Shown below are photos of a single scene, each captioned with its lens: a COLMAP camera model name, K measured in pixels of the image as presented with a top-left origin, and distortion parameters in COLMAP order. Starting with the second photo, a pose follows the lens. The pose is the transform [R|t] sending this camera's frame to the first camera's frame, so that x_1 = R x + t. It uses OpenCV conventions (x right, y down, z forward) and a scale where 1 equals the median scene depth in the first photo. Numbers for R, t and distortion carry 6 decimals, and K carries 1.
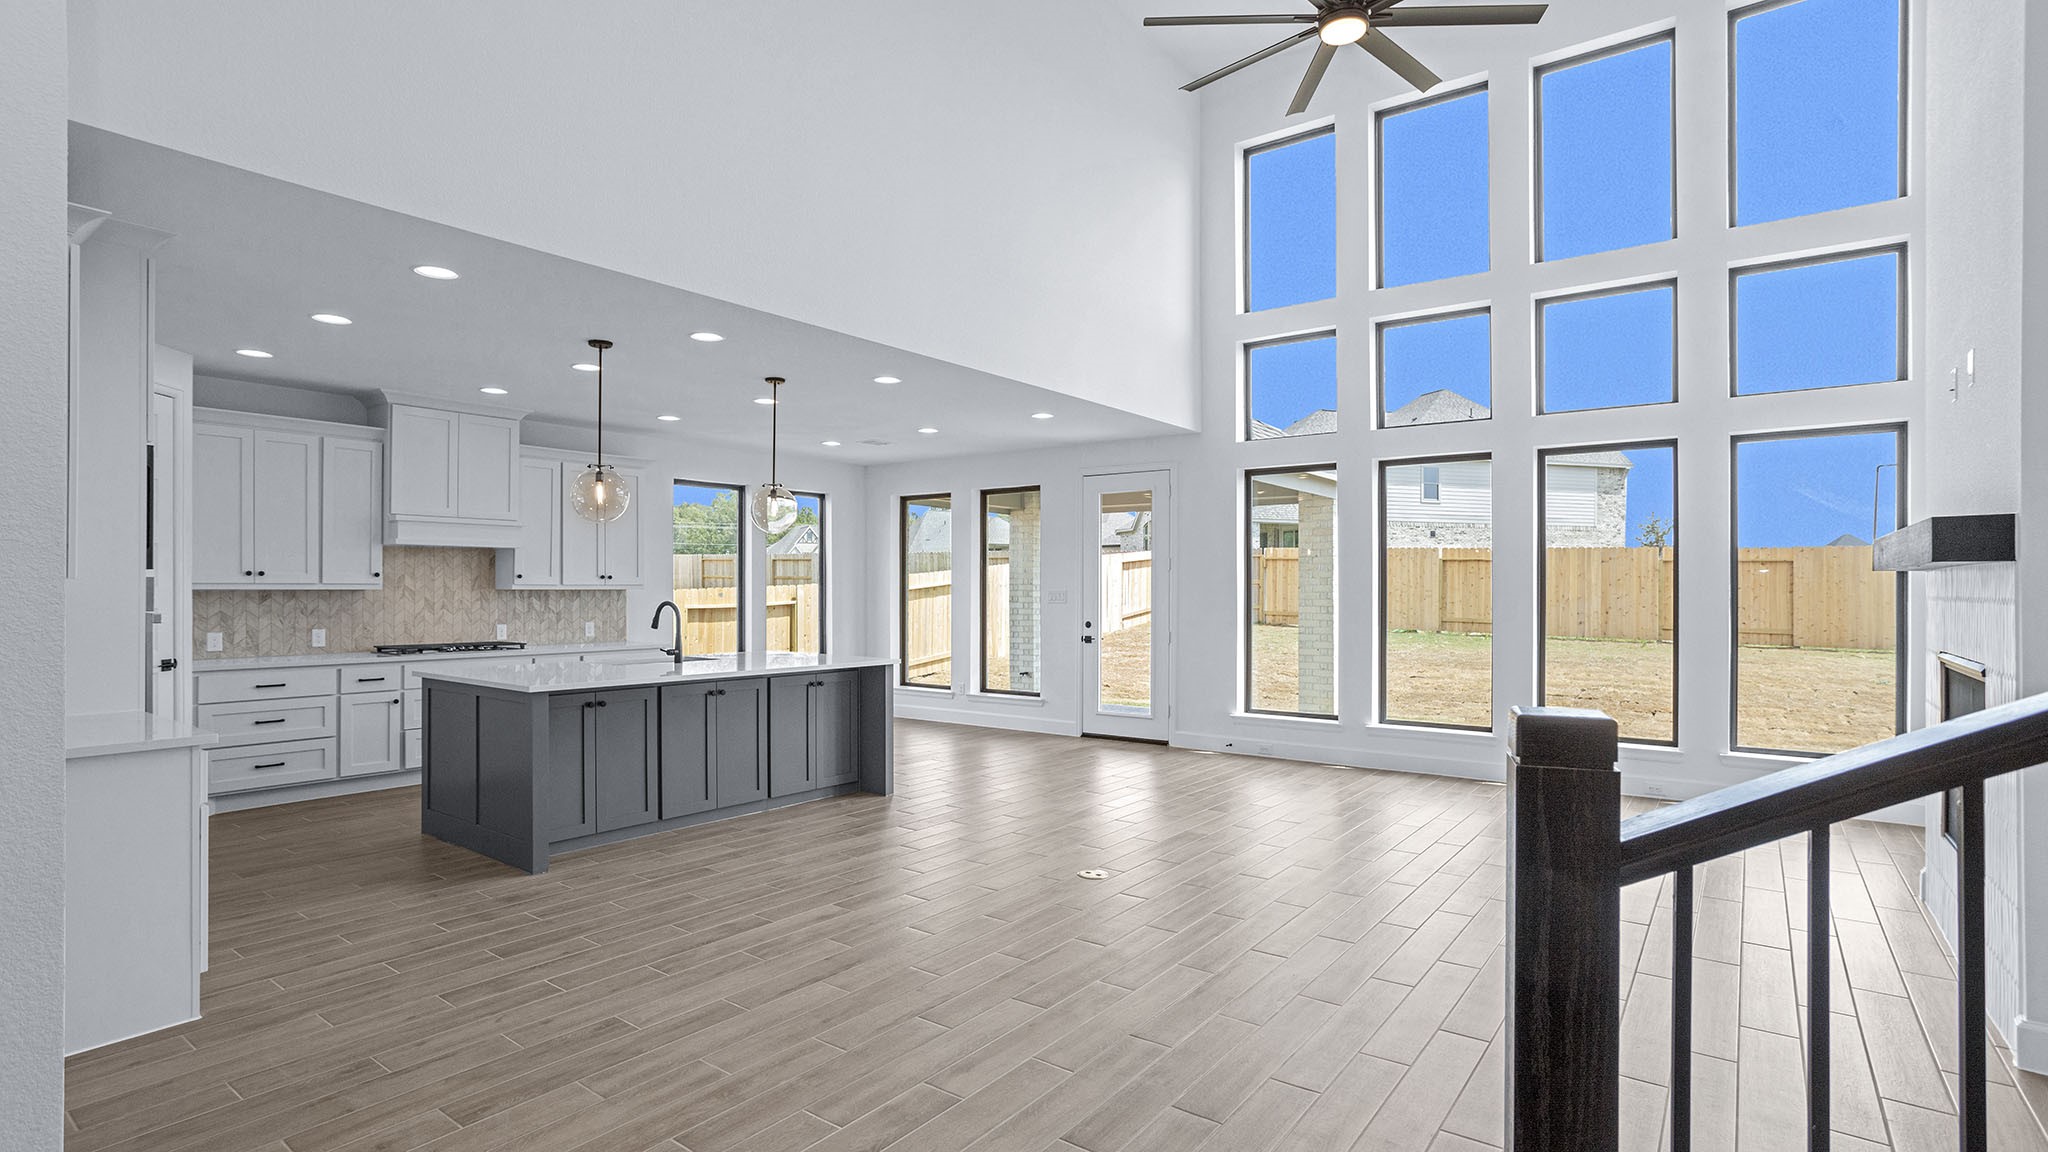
lens RADIAL K [[969.9, 0, 1024.0], [0, 969.9, 576.0], [0, 0, 1]] dist [-0.037596, 0.001020]
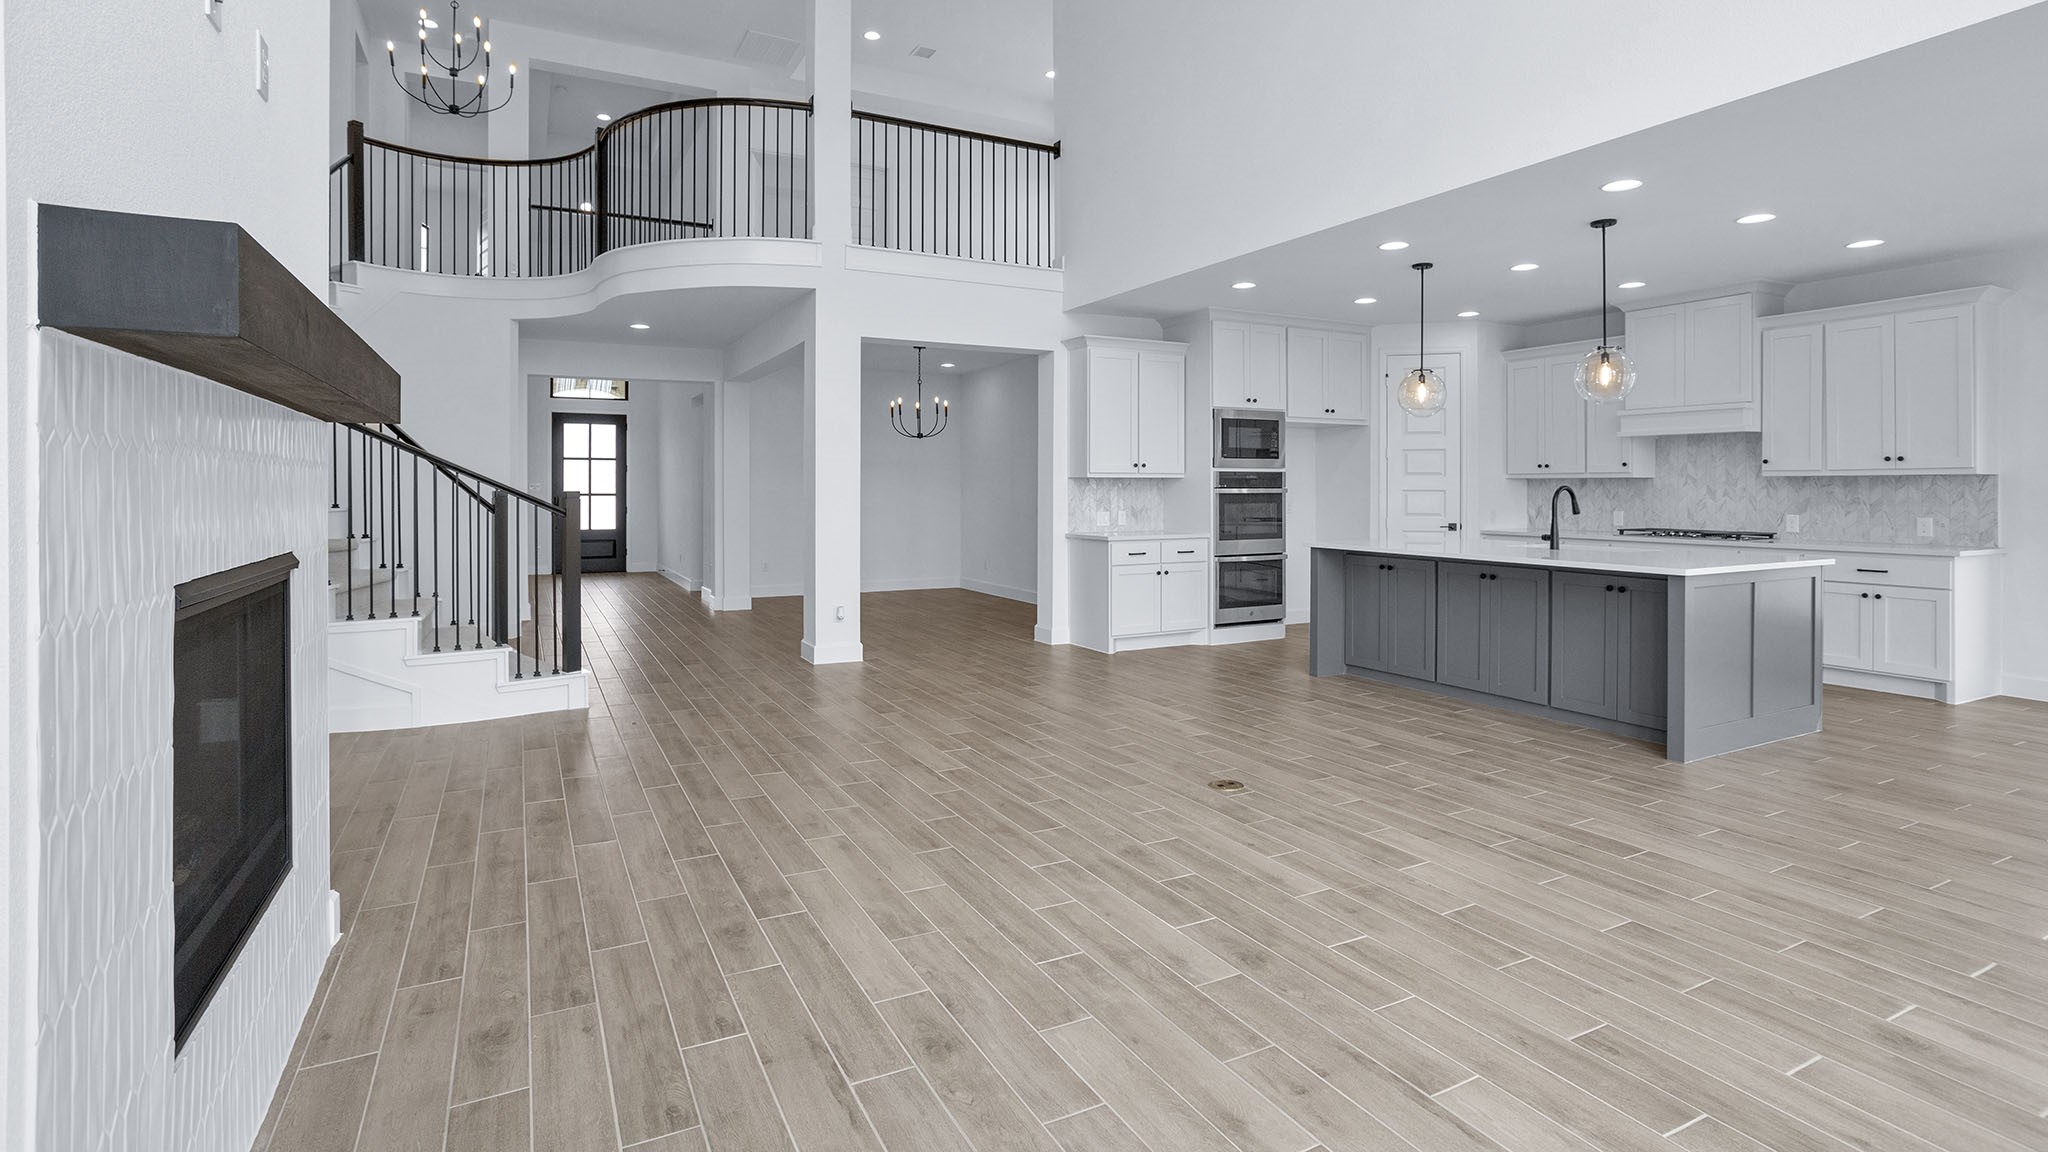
lens RADIAL K [[976.3, 0, 1028.2], [0, 976.3, 493.3], [0, 0, 1]] dist [-0.002107, 0.000798]
pose [[-0.426512, 0.006091, -0.904461, 0.796368], [0.011920, 0.999928, 0.001113, 0.027657], [0.904403, -0.010307, -0.426554, 1.004626]]
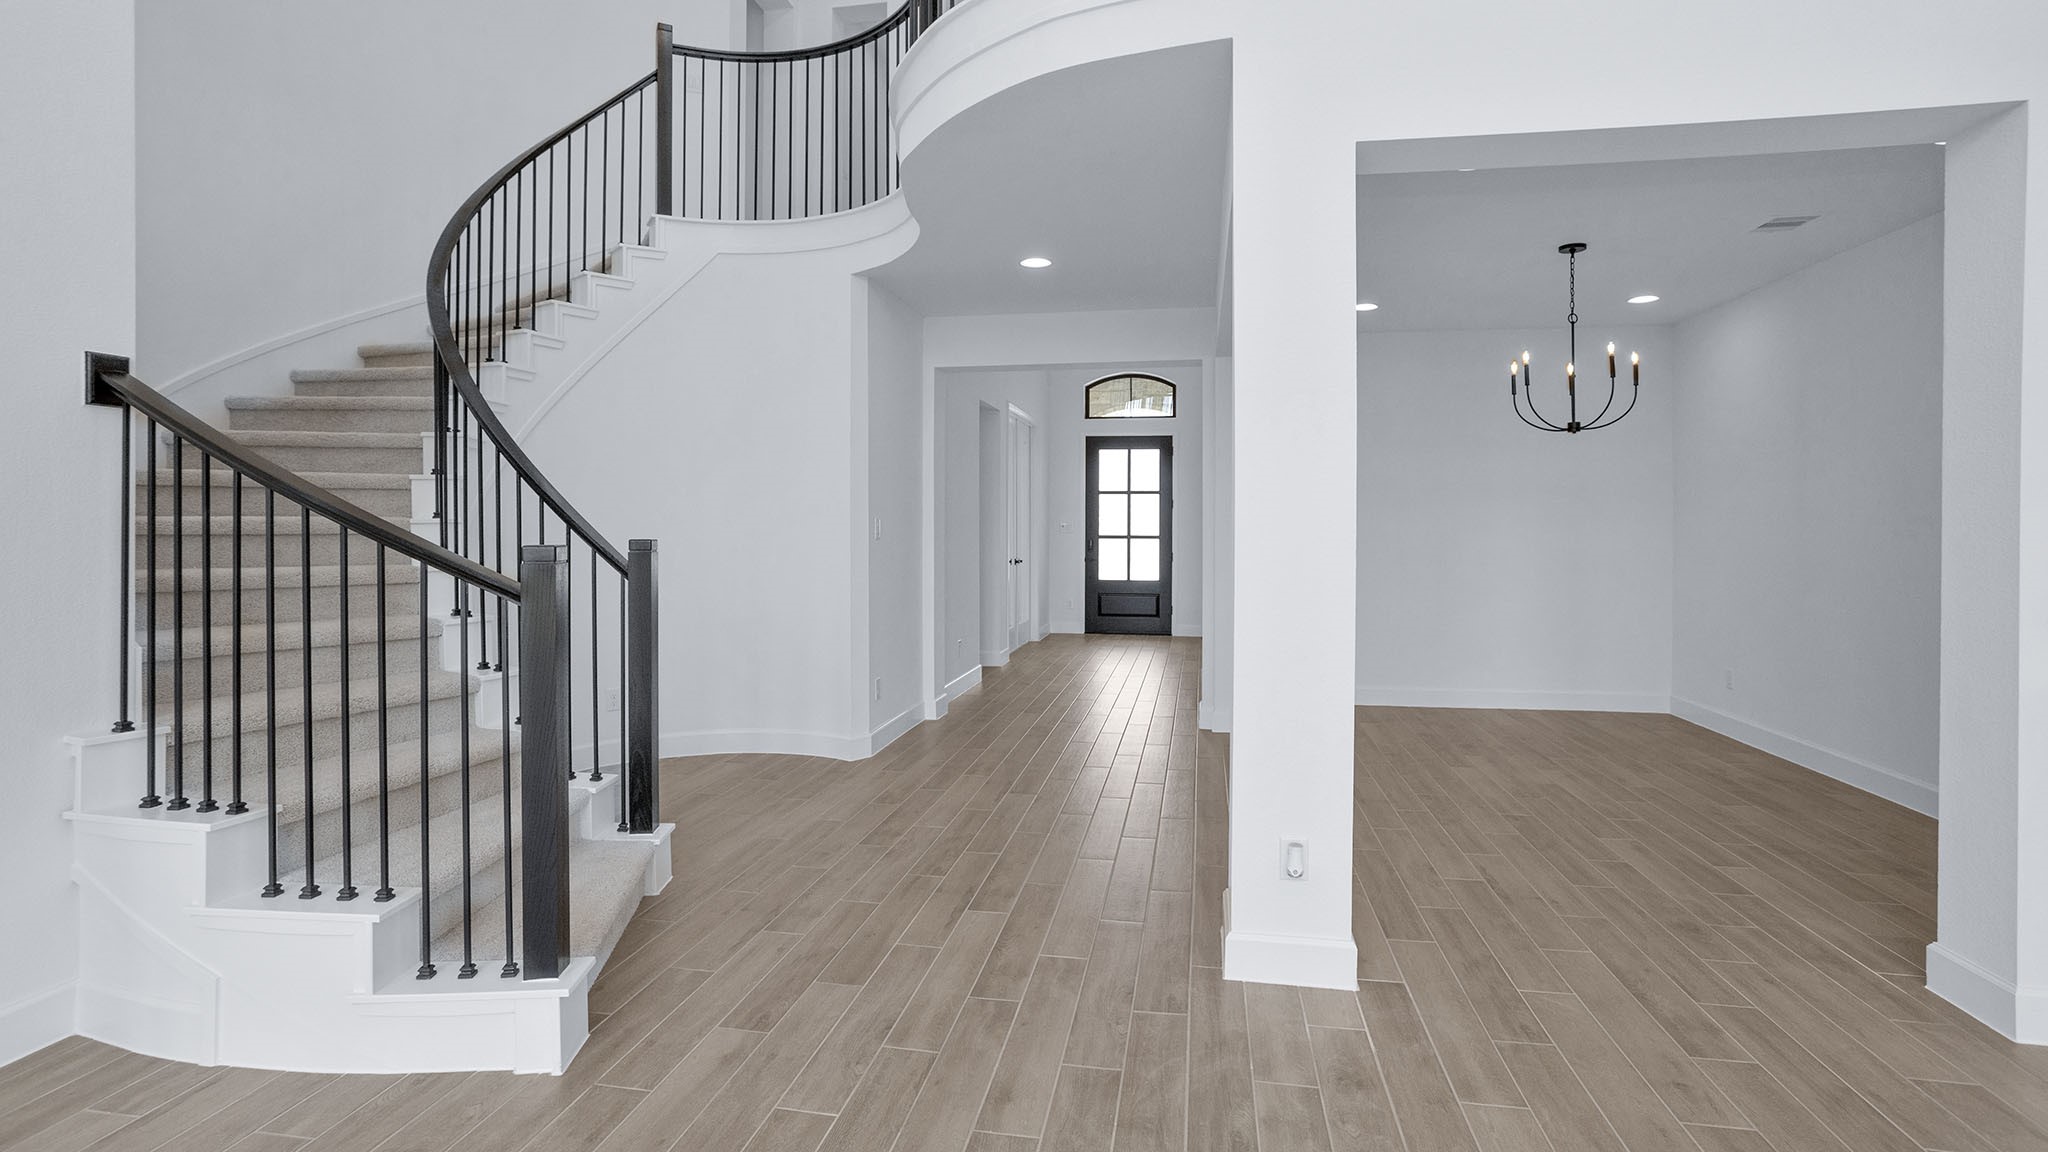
lens RADIAL K [[980.7, 0, 1015.0], [0, 980.7, 535.2], [0, 0, 1]] dist [-0.060329, 0.036810]
pose [[-0.897512, 0.004244, -0.440970, 0.091510], [0.005363, 0.999985, -0.001290, 0.017460], [0.440958, -0.003522, -0.897521, 0.617765]]
